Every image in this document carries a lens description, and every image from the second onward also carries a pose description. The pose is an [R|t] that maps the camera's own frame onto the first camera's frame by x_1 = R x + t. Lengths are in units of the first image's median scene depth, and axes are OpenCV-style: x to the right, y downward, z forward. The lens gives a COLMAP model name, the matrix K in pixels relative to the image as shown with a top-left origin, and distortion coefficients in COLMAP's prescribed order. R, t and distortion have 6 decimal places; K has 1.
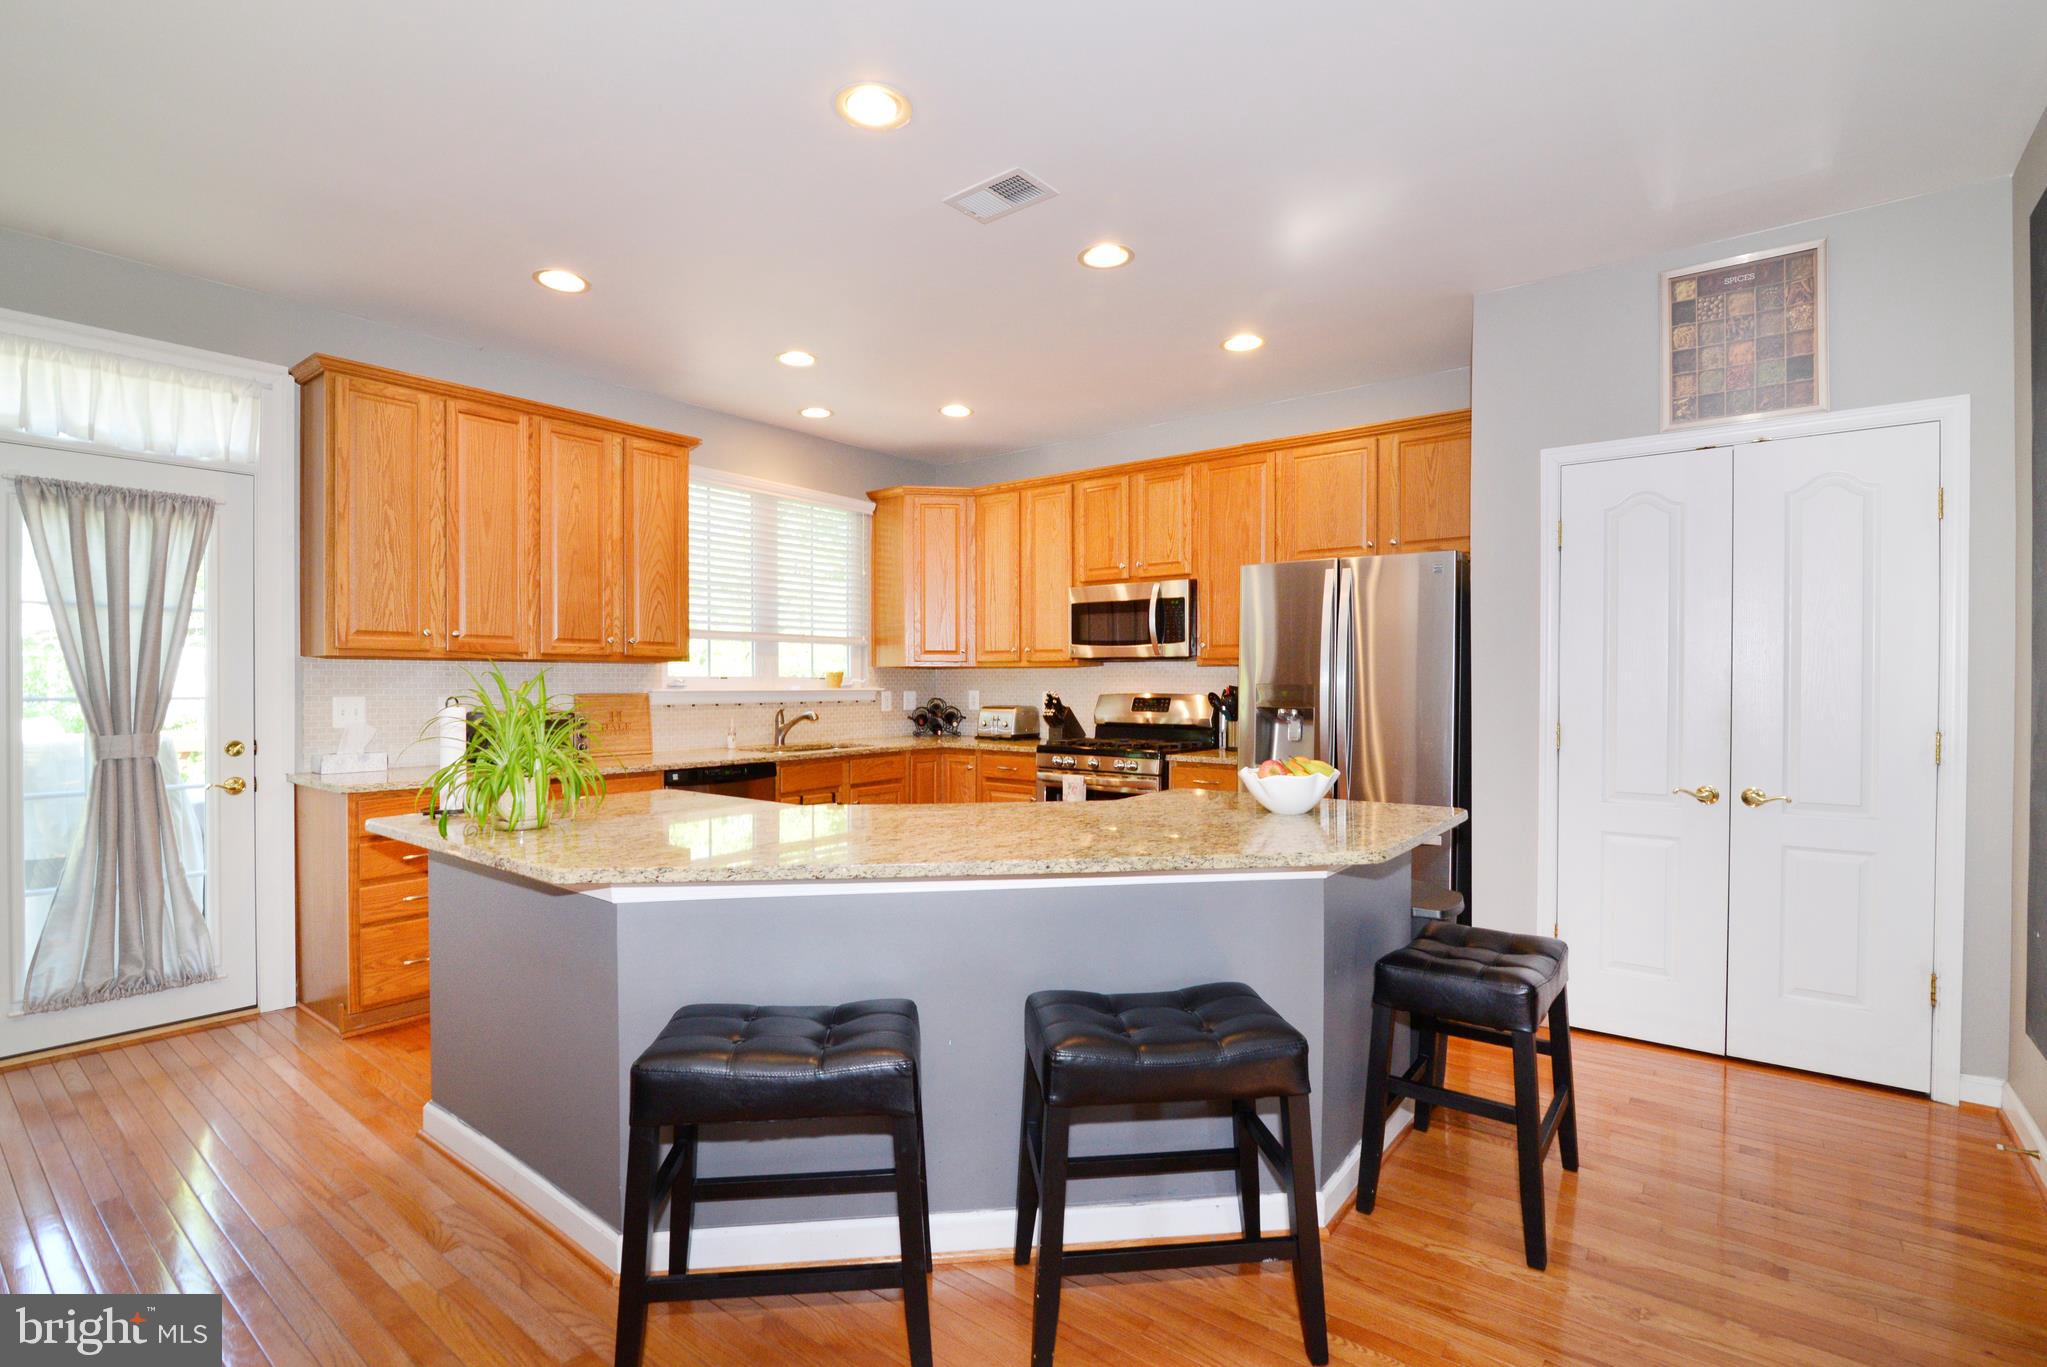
lens RADIAL K [[957.0, 0, 1018.0], [0, 957.0, 687.4], [0, 0, 1]] dist [-0.018234, 0.000152]
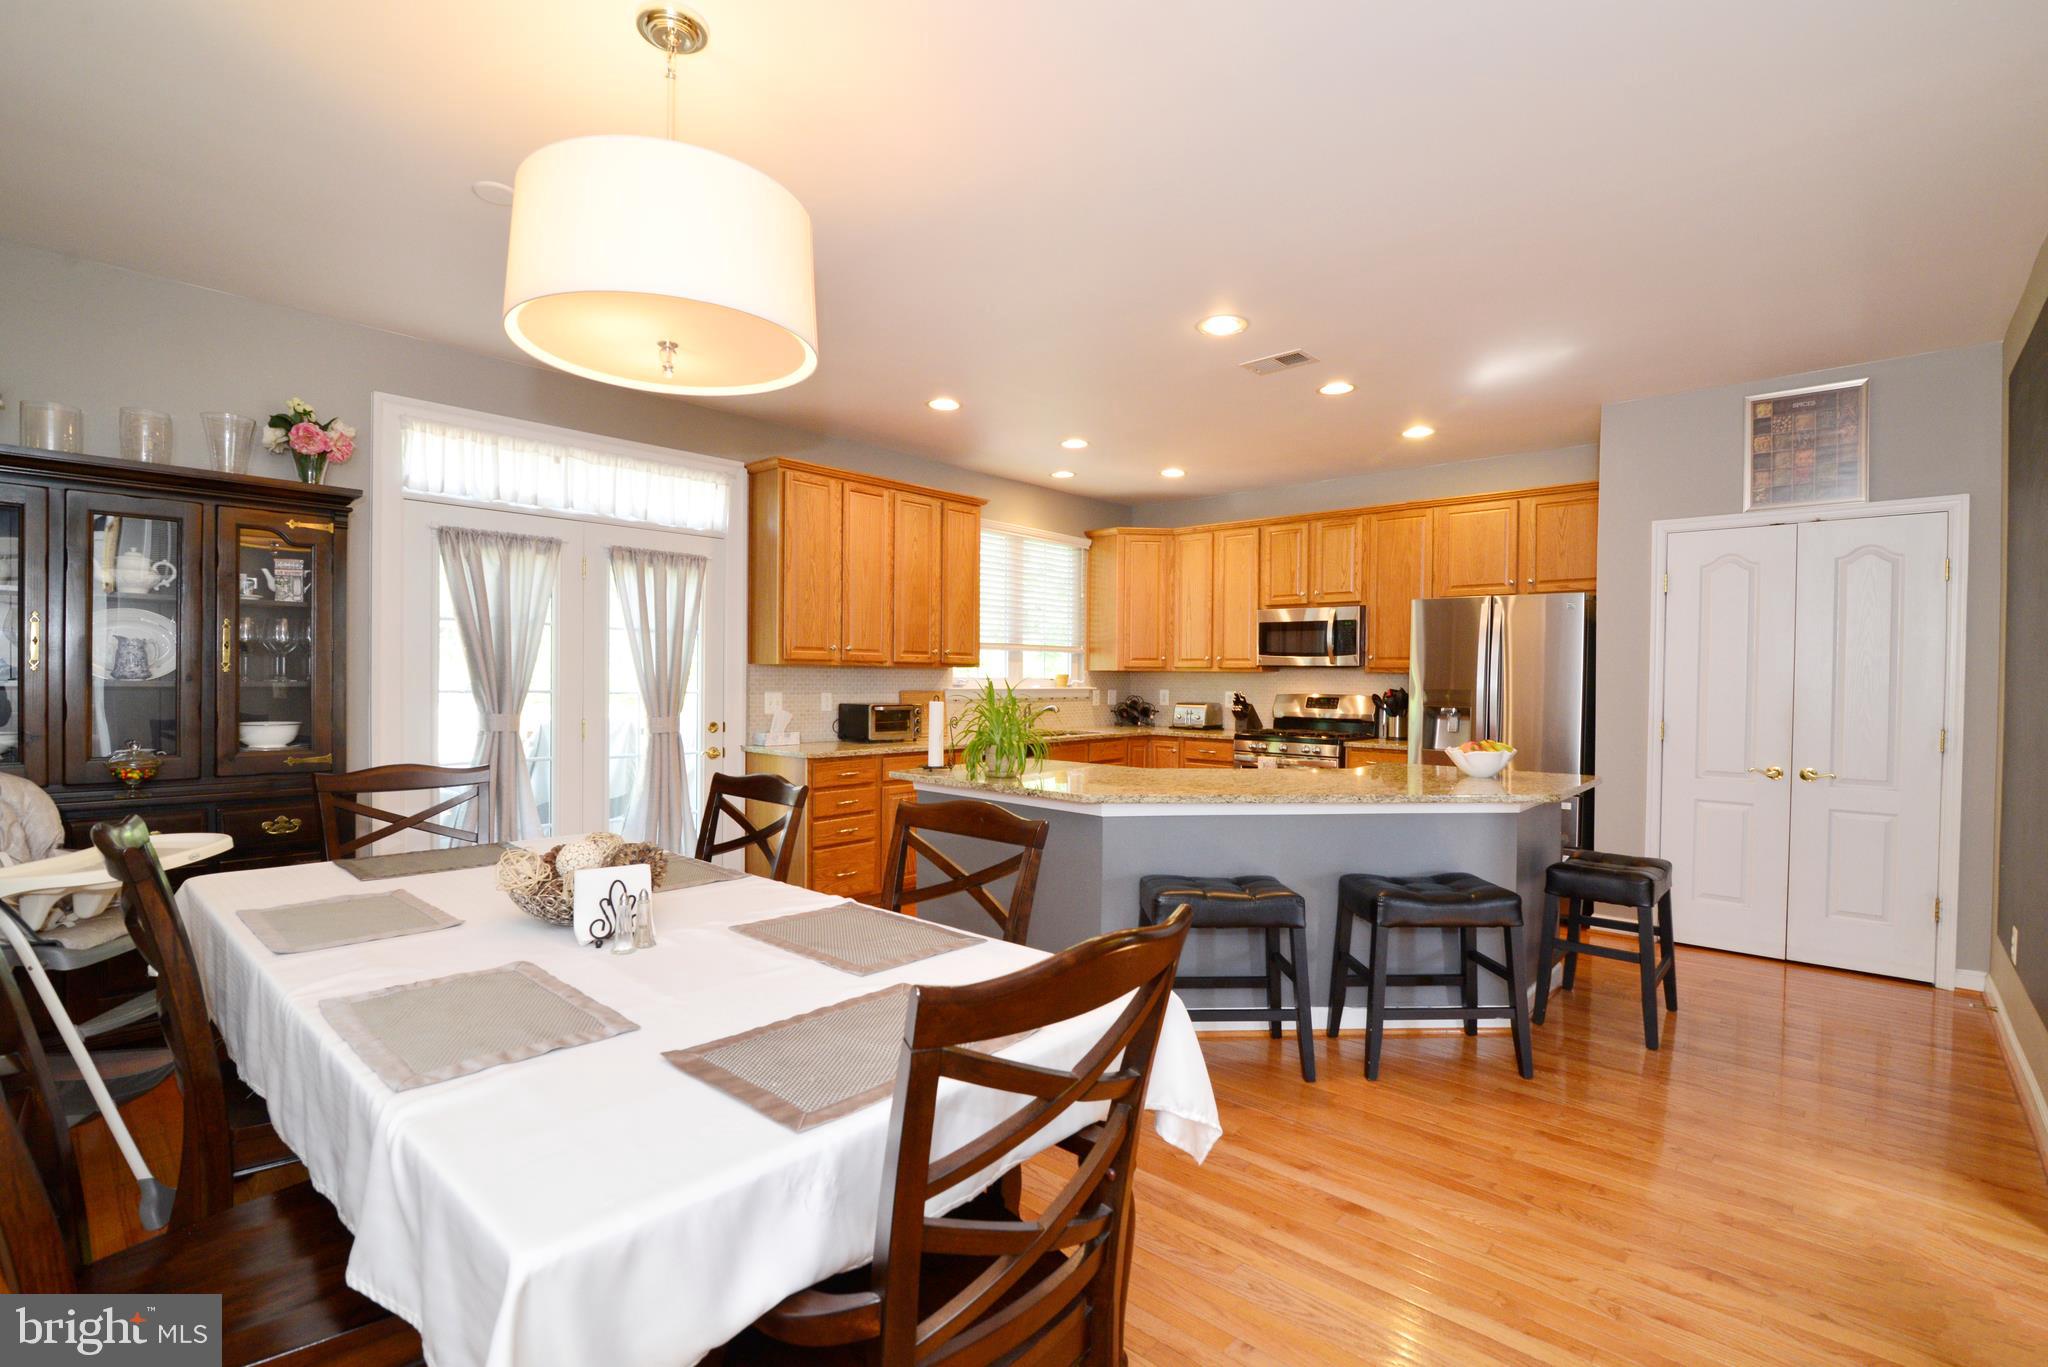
lens RADIAL K [[939.9, 0, 1019.6], [0, 939.9, 689.2], [0, 0, 1]] dist [-0.016269, -0.000207]
pose [[0.997249, 0.009841, -0.073471, -0.192540], [-0.009274, 0.999925, 0.008060, -0.007248], [0.073545, -0.007357, 0.997265, -0.304973]]
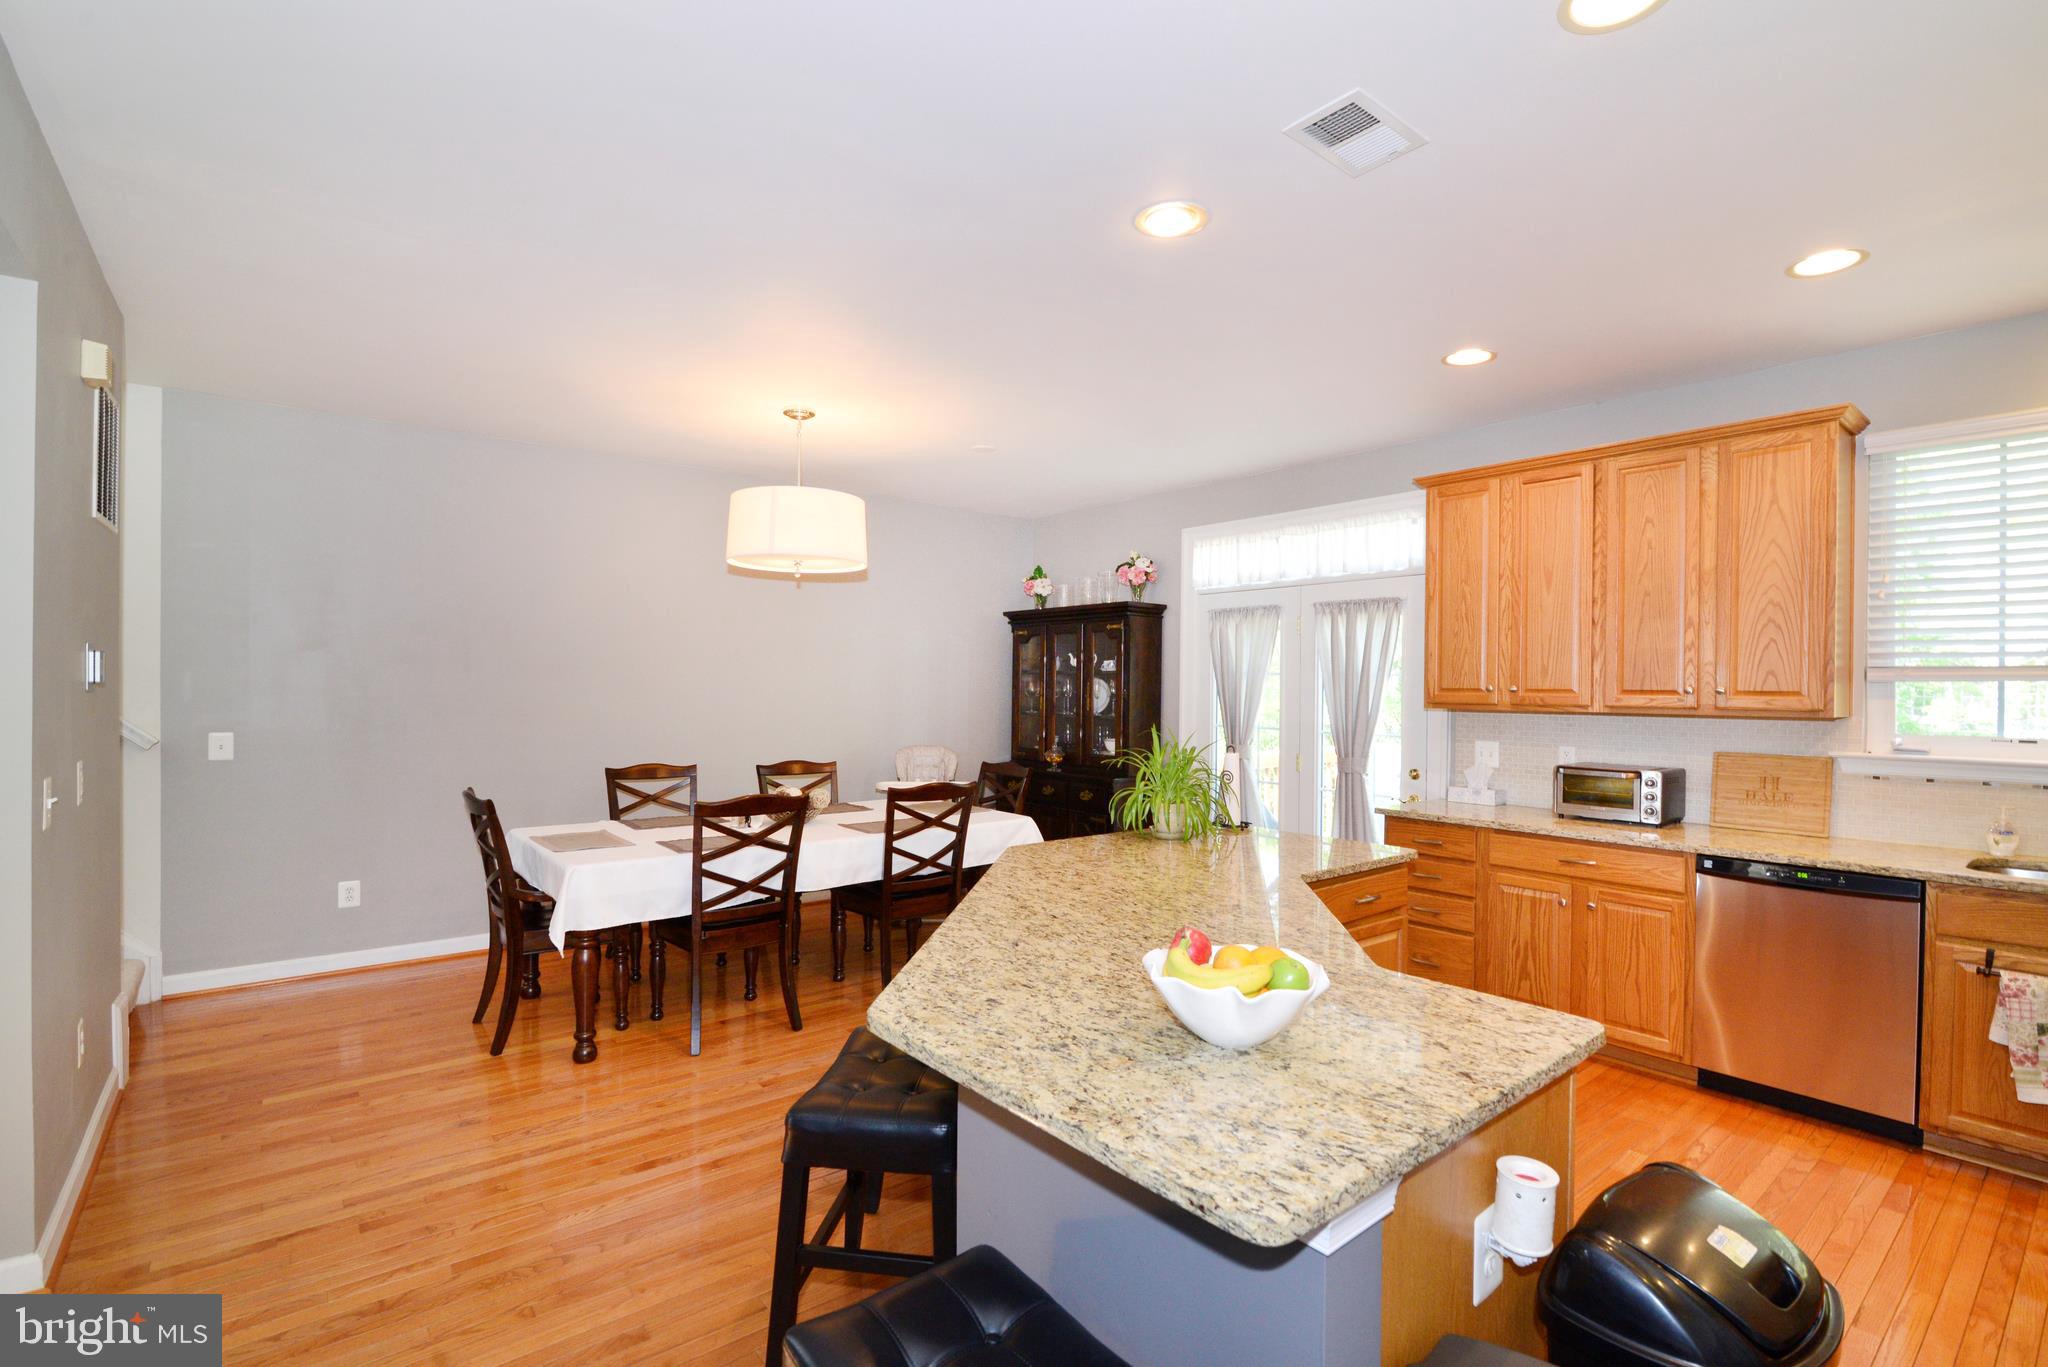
lens RADIAL K [[939.9, 0, 1019.6], [0, 939.9, 689.2], [0, 0, 1]] dist [-0.016269, -0.000207]
pose [[-0.227484, 0.001436, -0.973781, 0.481021], [-0.011551, 0.999925, 0.004173, -0.044059], [0.973713, 0.012197, -0.227450, 0.564277]]
